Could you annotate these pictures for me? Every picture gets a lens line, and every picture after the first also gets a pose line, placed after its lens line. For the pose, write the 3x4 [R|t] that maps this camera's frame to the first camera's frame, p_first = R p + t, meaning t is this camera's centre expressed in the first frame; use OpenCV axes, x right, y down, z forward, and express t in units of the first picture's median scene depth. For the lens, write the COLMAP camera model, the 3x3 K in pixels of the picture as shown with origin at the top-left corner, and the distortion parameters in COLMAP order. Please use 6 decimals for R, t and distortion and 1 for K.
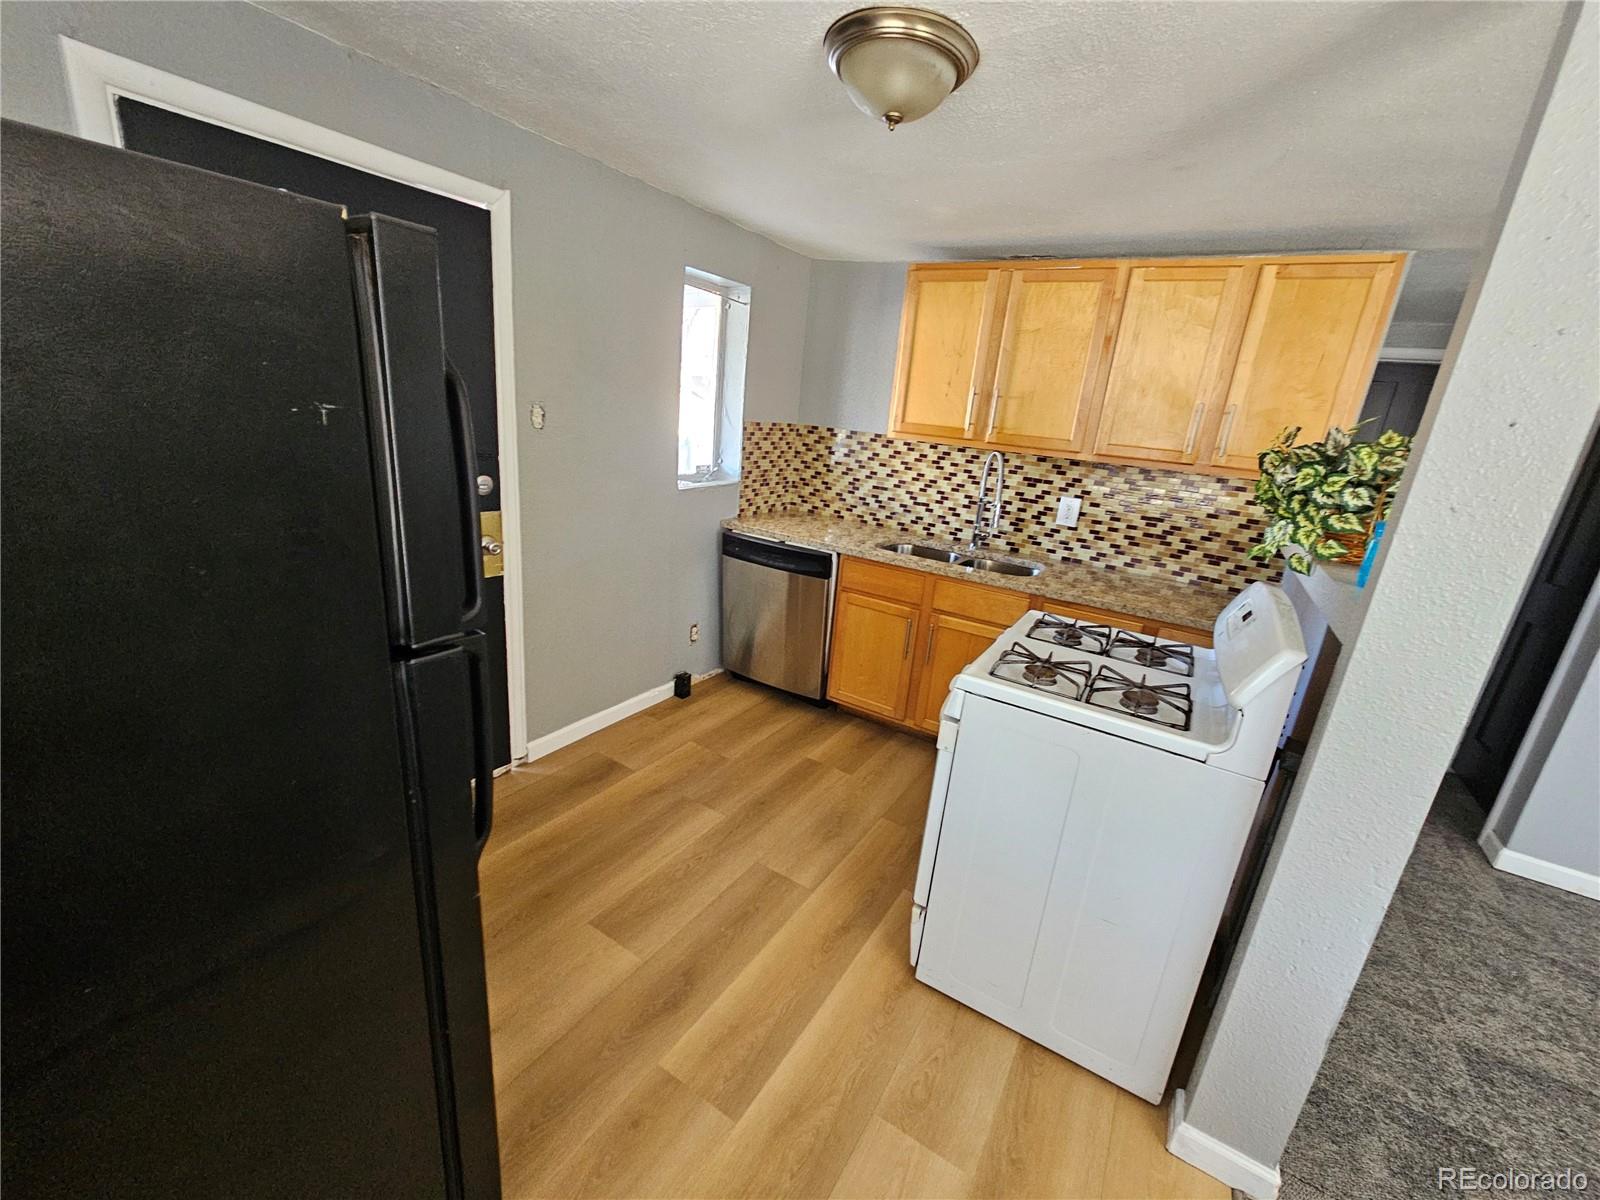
lens RADIAL K [[653.6, 0, 809.2], [0, 653.6, 595.3], [0, 0, 1]] dist [-0.002653, 0.000731]
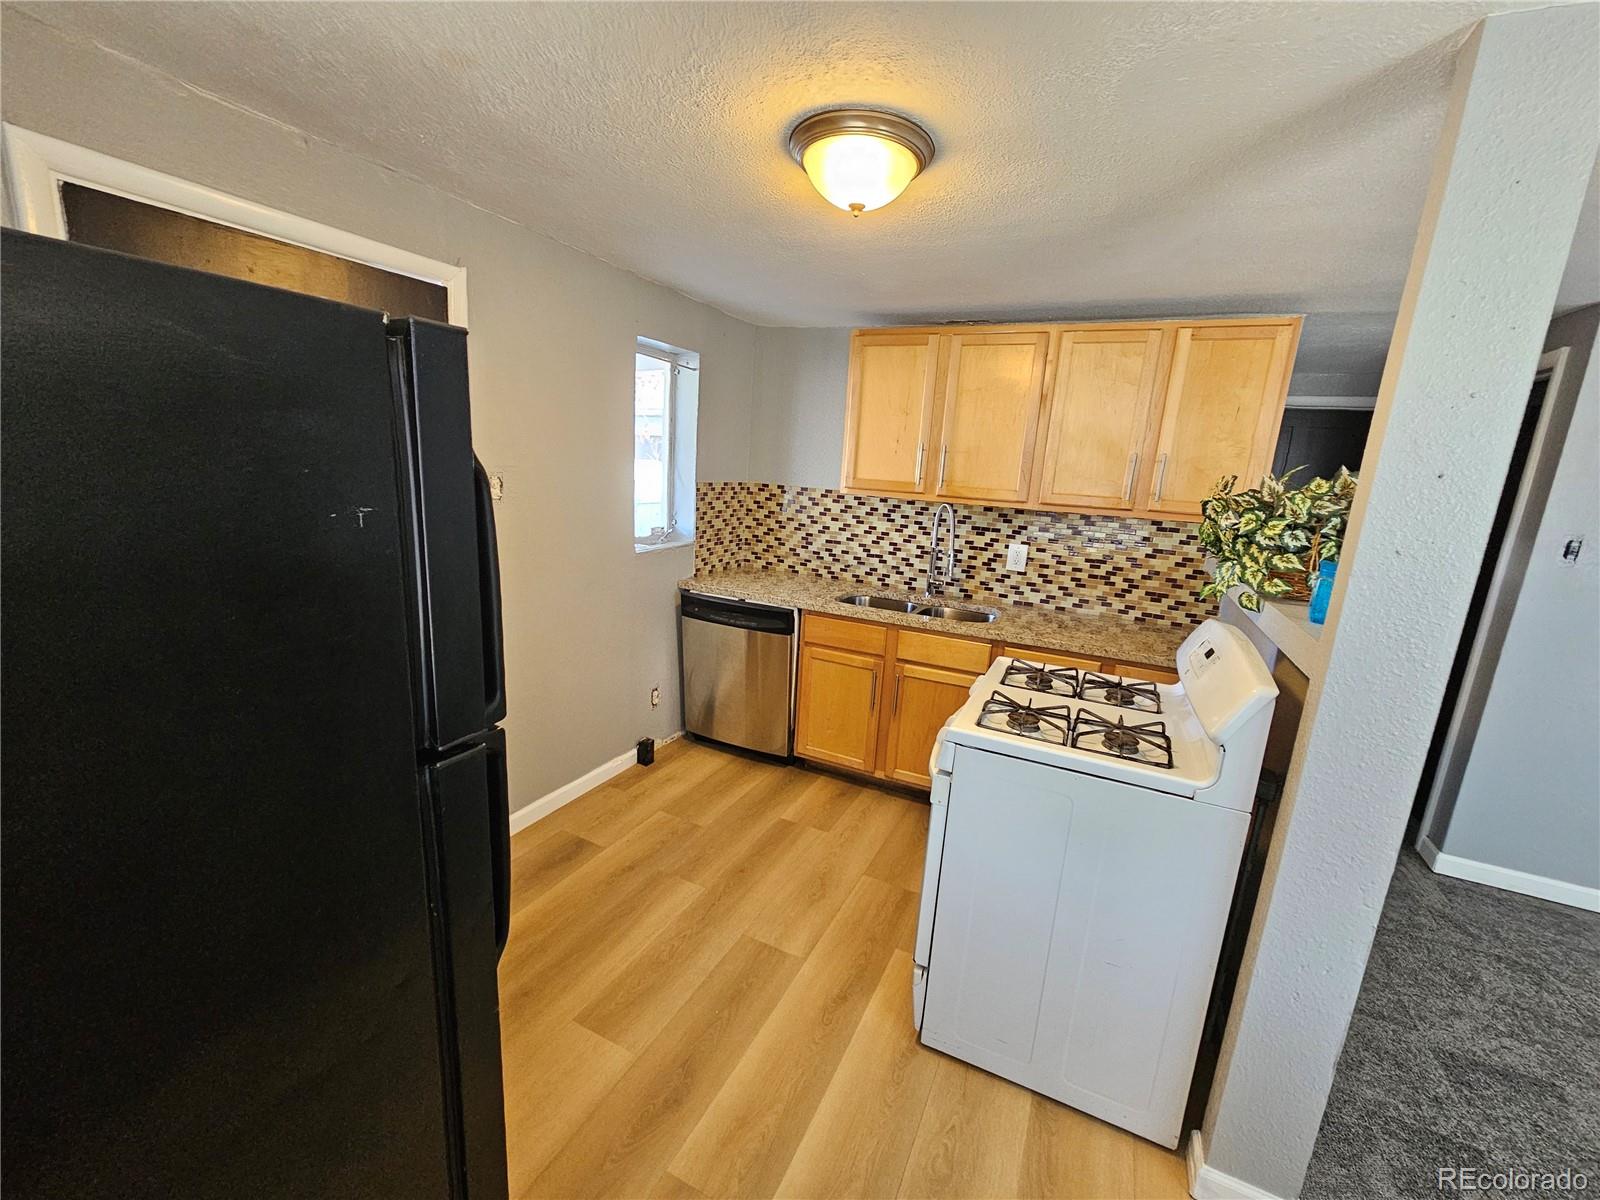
lens RADIAL K [[653.6, 0, 803.8], [0, 653.6, 599.1], [0, 0, 1]] dist [-0.002653, 0.000731]
pose [[0.994636, -0.050626, 0.090200, -0.052693], [0.056740, 0.996168, -0.066557, -0.016027], [-0.086485, 0.071318, 0.993697, -0.002738]]
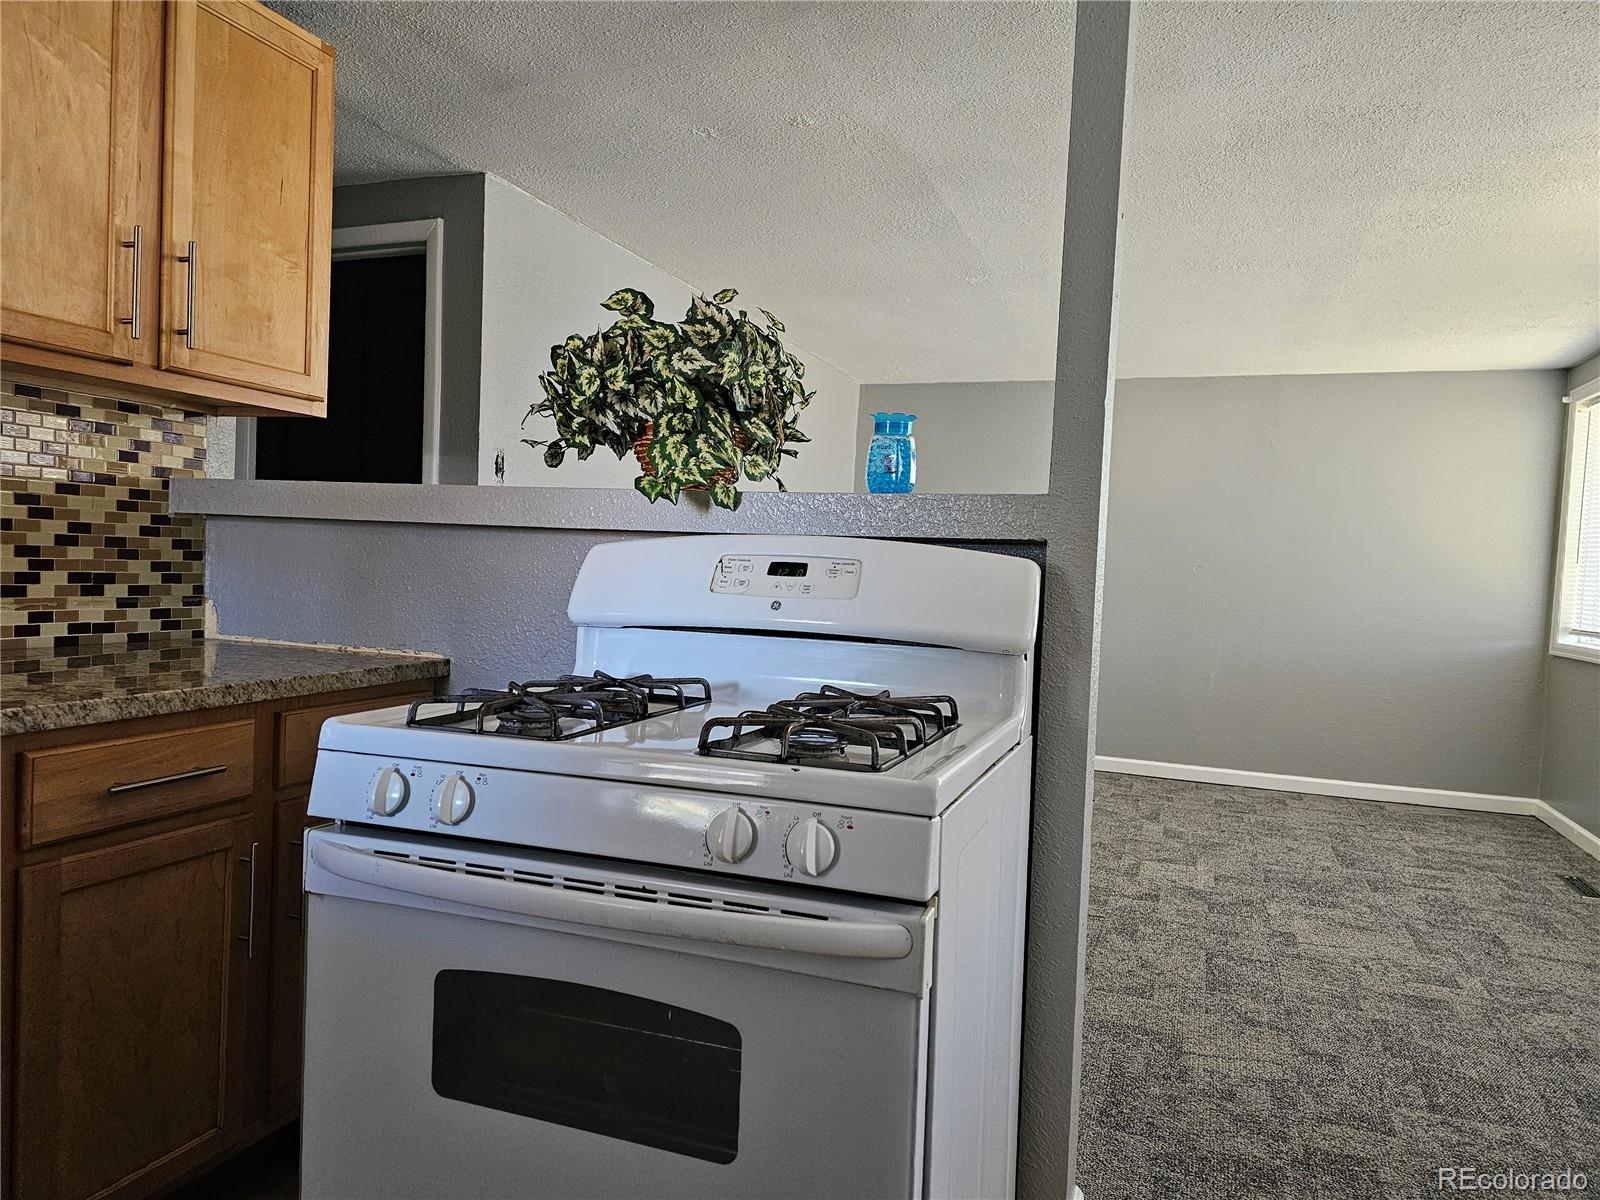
lens RADIAL K [[1098.1, 0, 808.6], [0, 1098.1, 606.4], [0, 0, 1]] dist [0.004990, -0.002637]
pose [[-0.190619, -0.135988, 0.972199, -0.280560], [0.212779, 0.961091, 0.176154, -0.084015], [-0.958326, 0.240441, -0.154267, 0.794305]]
